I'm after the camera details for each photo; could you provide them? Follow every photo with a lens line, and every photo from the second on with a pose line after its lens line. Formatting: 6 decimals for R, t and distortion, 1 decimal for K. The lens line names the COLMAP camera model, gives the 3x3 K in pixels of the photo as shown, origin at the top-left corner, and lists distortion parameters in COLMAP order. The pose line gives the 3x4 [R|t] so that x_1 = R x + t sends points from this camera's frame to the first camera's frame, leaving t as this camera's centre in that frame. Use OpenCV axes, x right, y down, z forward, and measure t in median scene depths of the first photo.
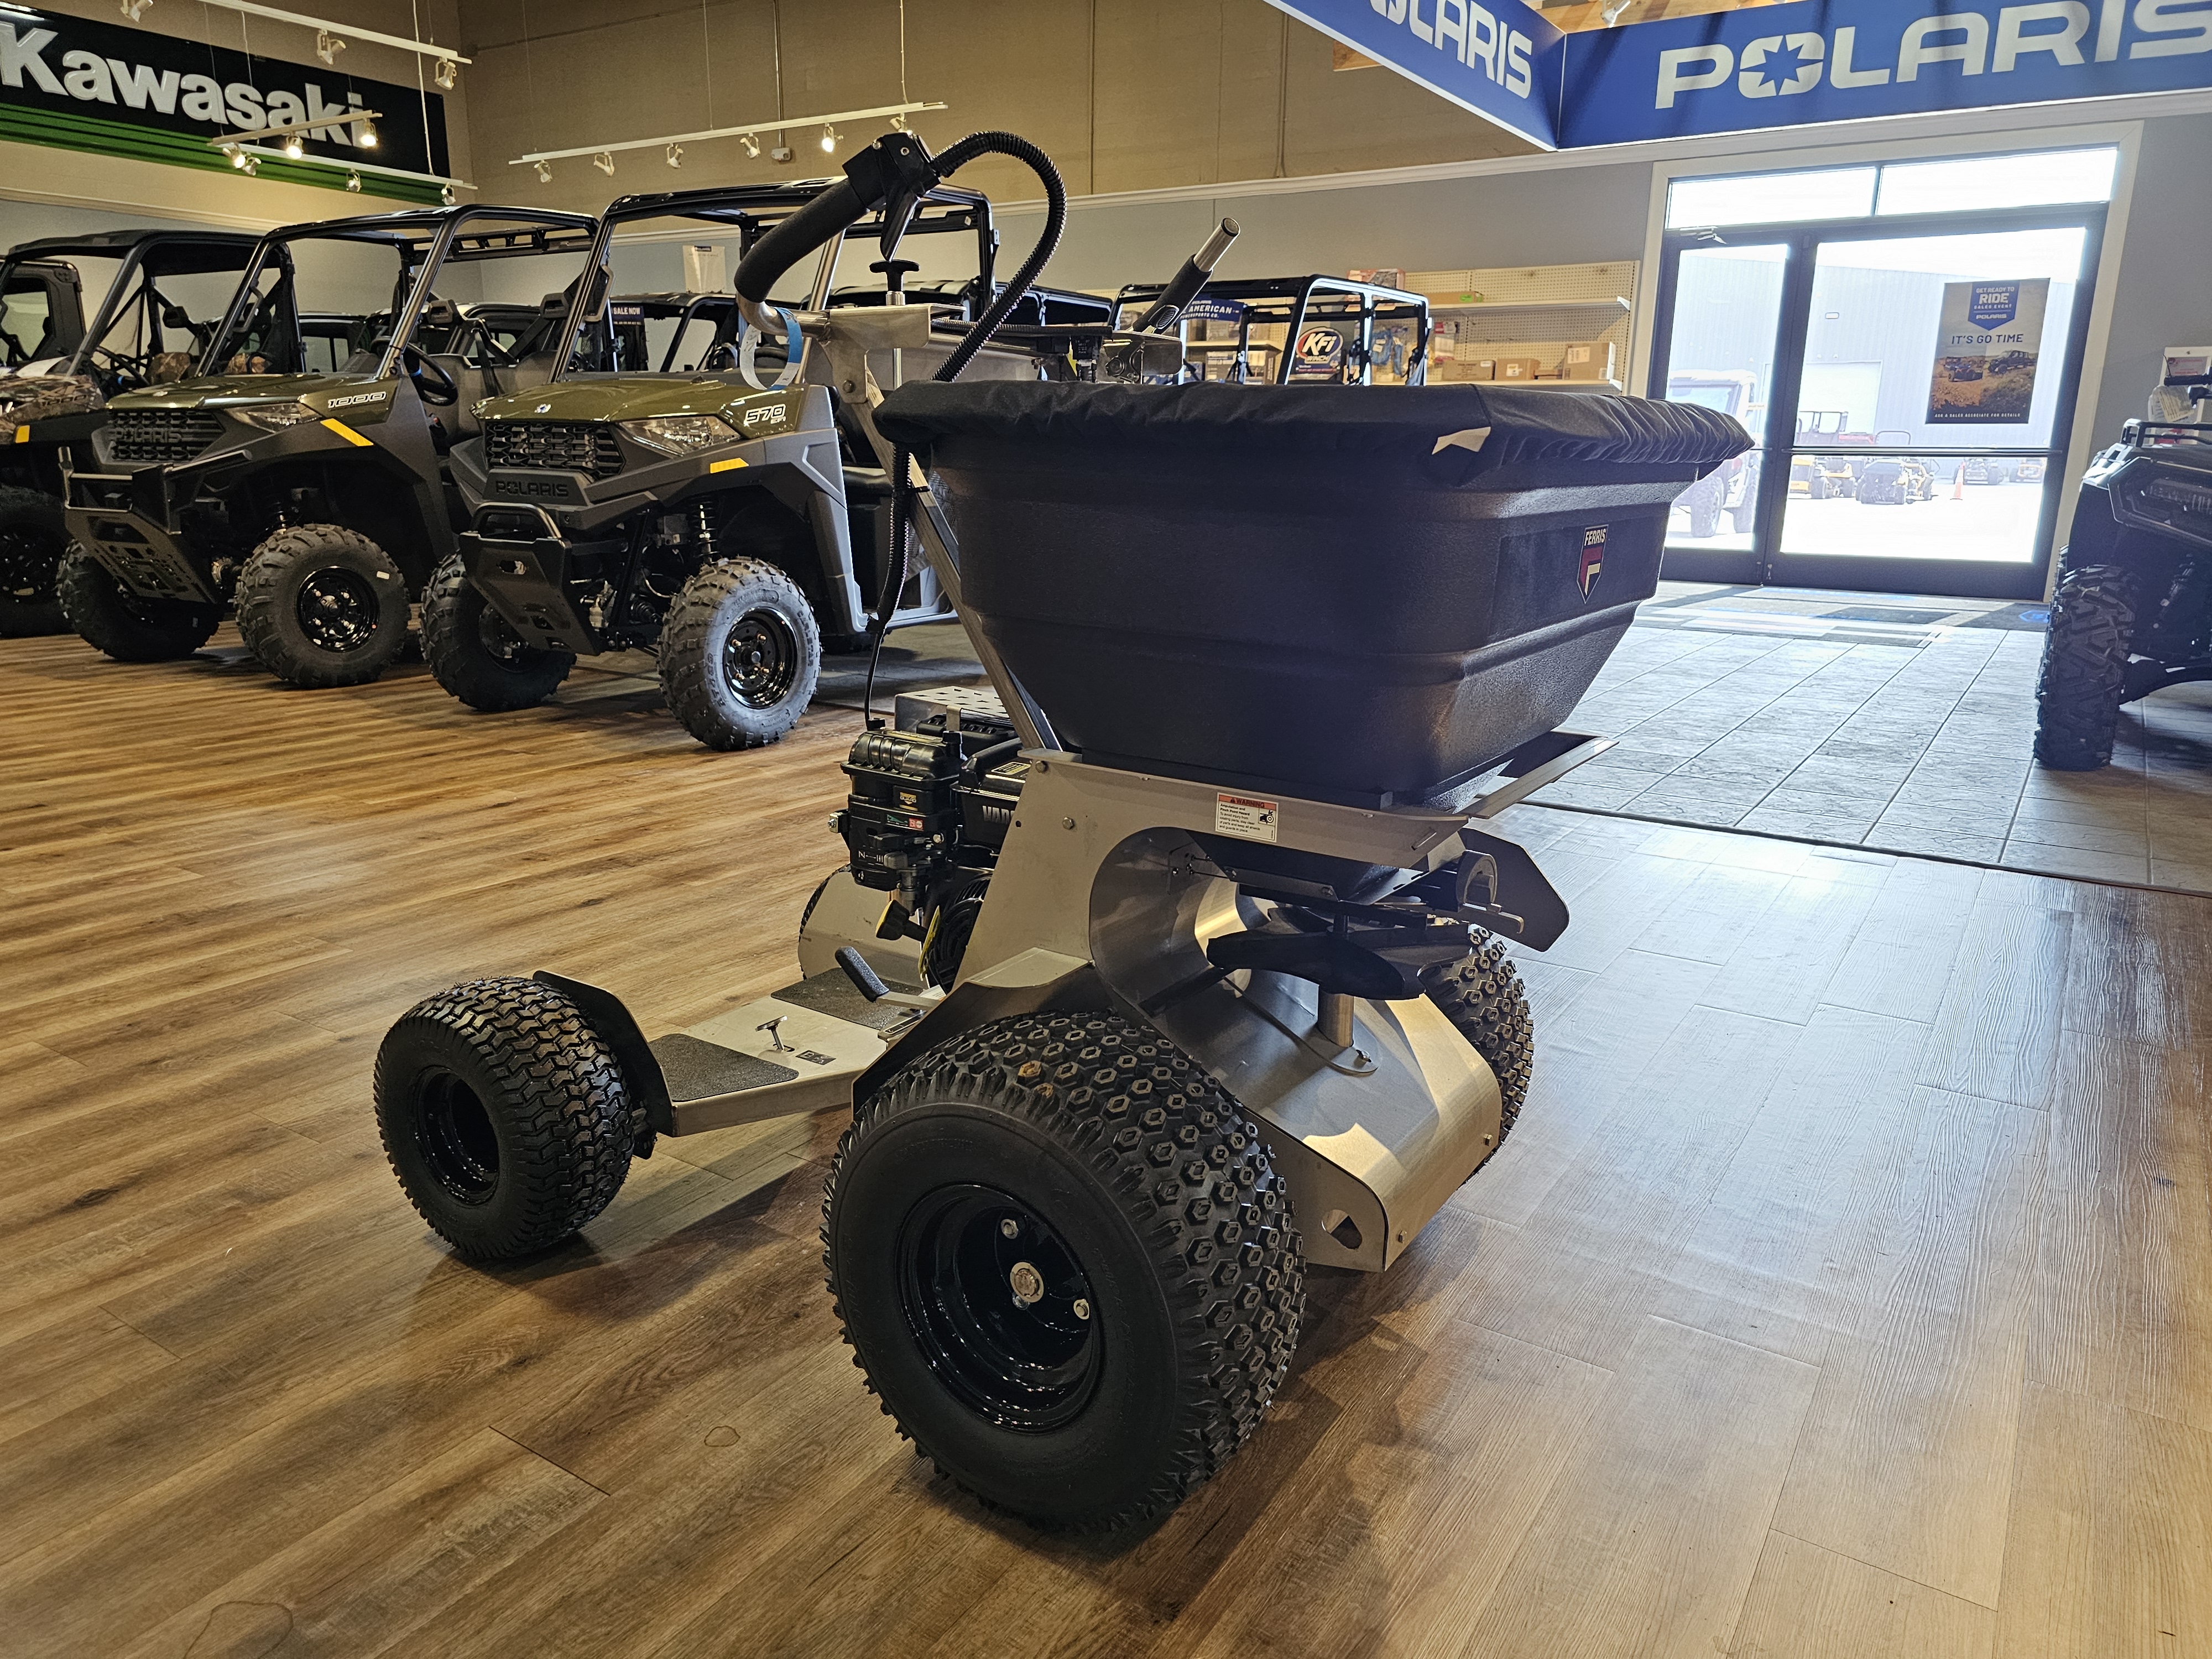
lens RADIAL K [[1498.2, 0, 1097.6], [0, 1498.2, 829.9], [0, 0, 1]] dist [0.038653, -0.035810]
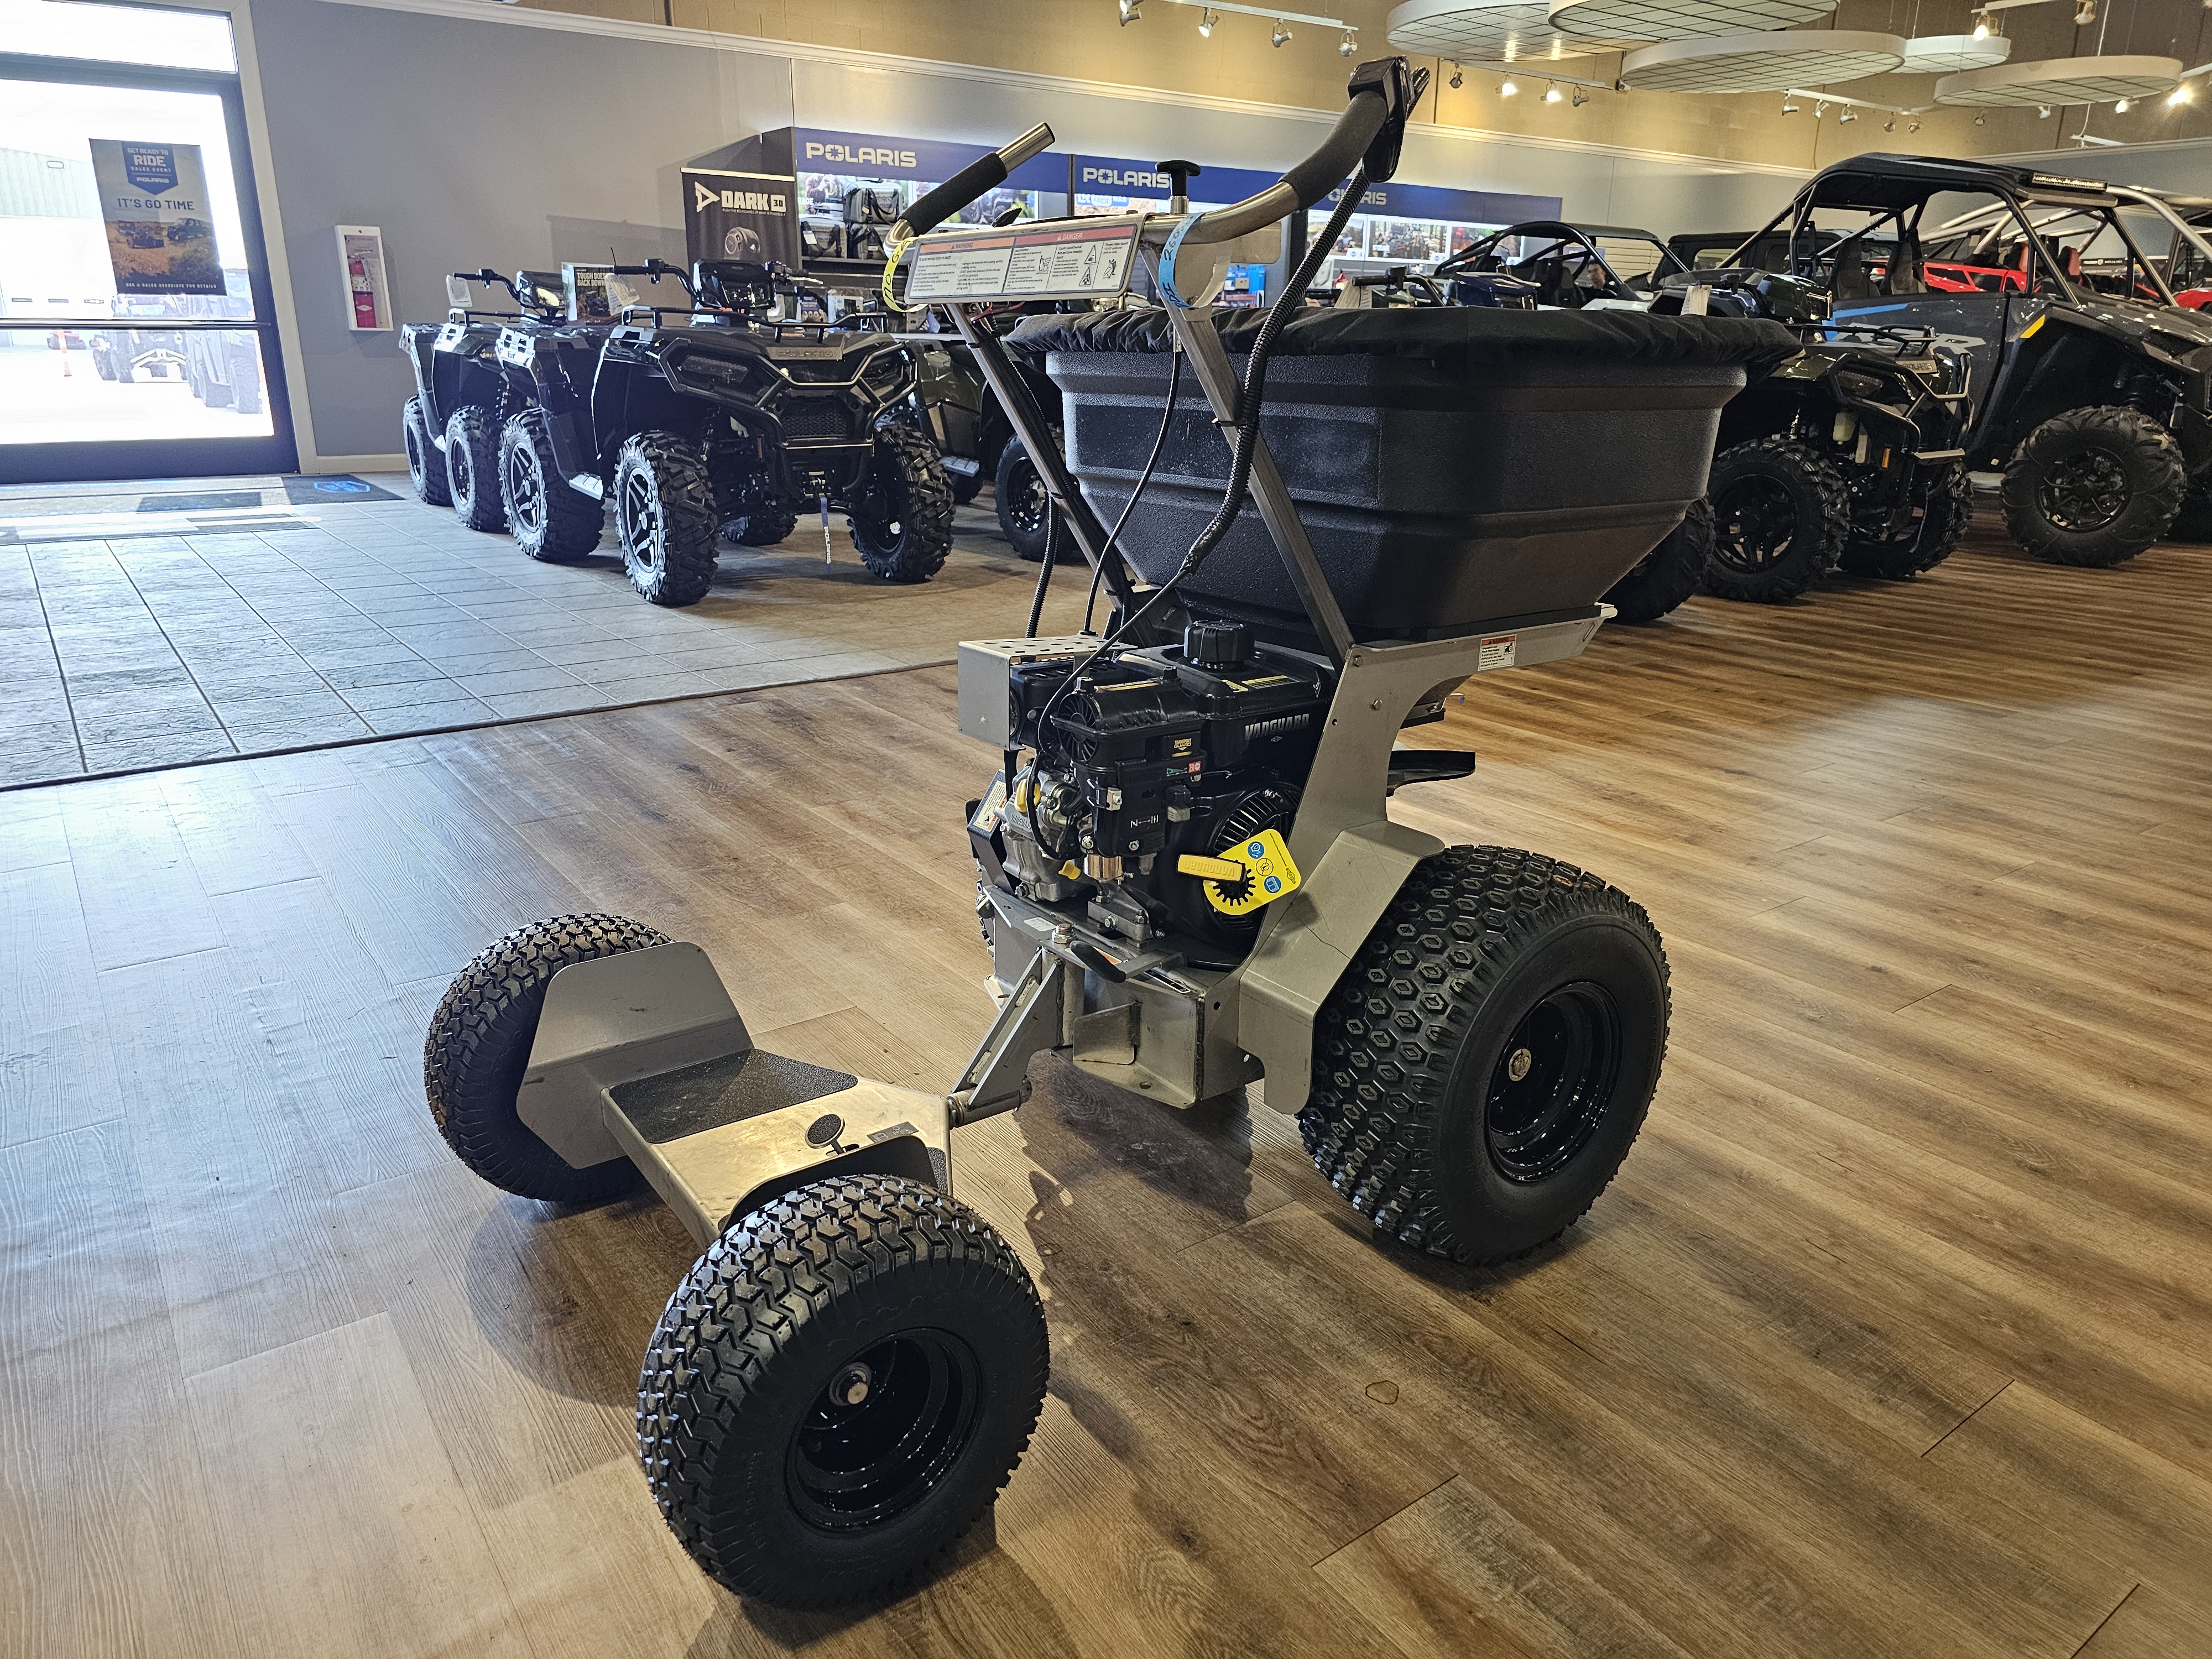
lens RADIAL K [[1498.2, 0, 1123.5], [0, 1498.2, 819.7], [0, 0, 1]] dist [0.038653, -0.035810]
pose [[0.343626, -0.297743, 0.890657, -0.171696], [0.229013, 0.946344, 0.228003, -0.034229], [-0.910755, 0.125625, 0.393375, 0.115449]]
